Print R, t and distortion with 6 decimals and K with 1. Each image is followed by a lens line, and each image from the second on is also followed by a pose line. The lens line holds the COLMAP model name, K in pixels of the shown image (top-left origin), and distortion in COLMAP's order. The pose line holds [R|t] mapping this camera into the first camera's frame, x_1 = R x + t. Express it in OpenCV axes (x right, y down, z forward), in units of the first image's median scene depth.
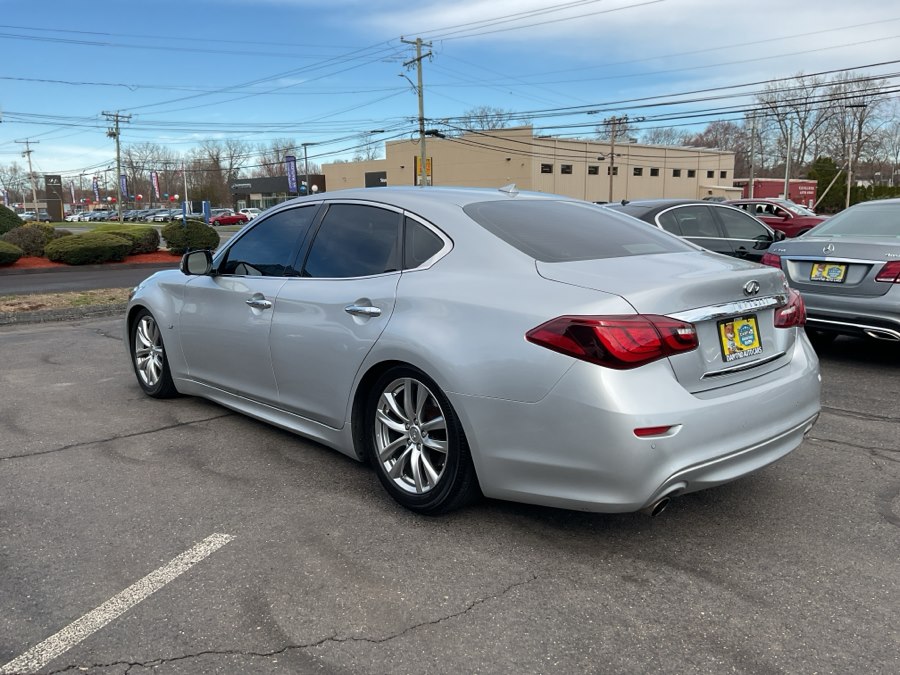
lens RADIAL K [[739.7, 0, 447.1], [0, 739.7, 338.3], [0, 0, 1]] dist [0.065416, -0.126779]
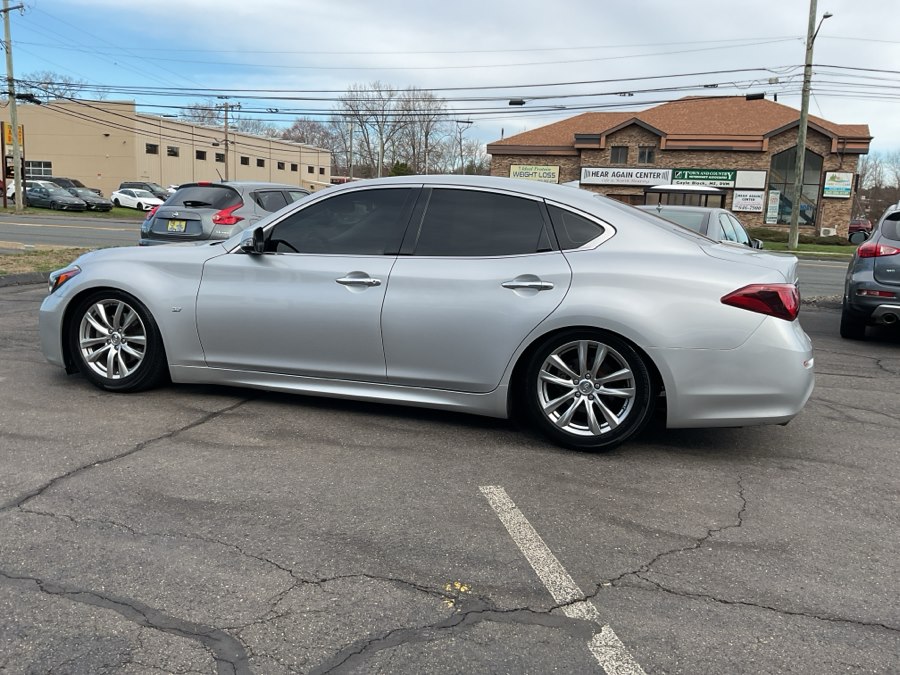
lens RADIAL K [[739.7, 0, 448.5], [0, 739.7, 336.1], [0, 0, 1]] dist [0.065416, -0.126779]
pose [[0.856314, -0.038912, 0.514988, -0.679201], [0.033575, 0.999243, 0.019673, 0.012488], [-0.515363, 0.000445, 0.856972, 0.065976]]
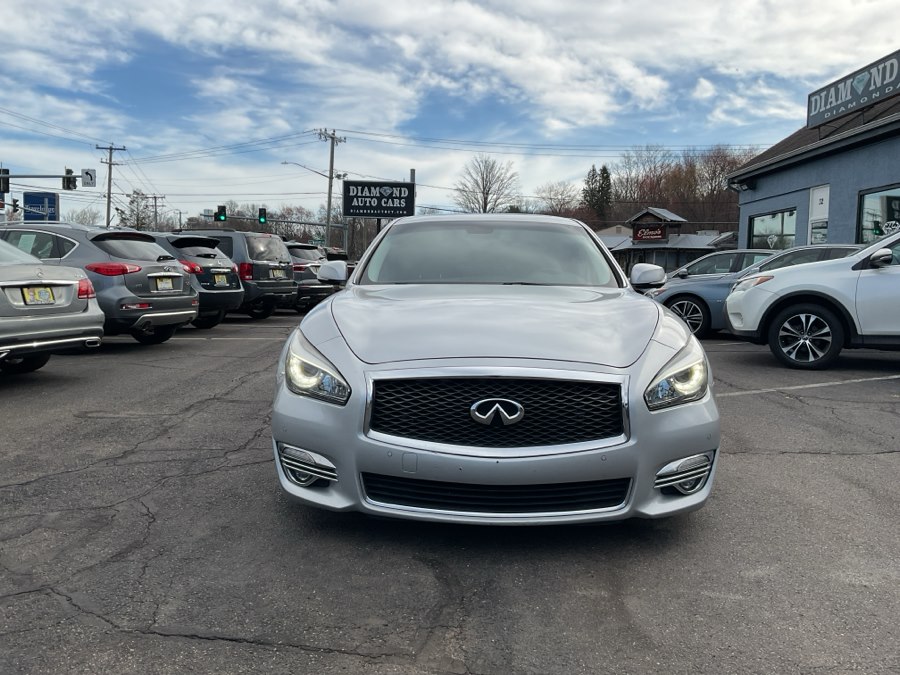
lens RADIAL K [[739.7, 0, 445.1], [0, 739.7, 355.5], [0, 0, 1]] dist [0.065416, -0.126779]
pose [[-0.727822, -0.076270, 0.681512, -0.907221], [0.104607, 0.969818, 0.220251, -0.271353], [-0.677741, 0.231594, -0.697876, 2.098364]]
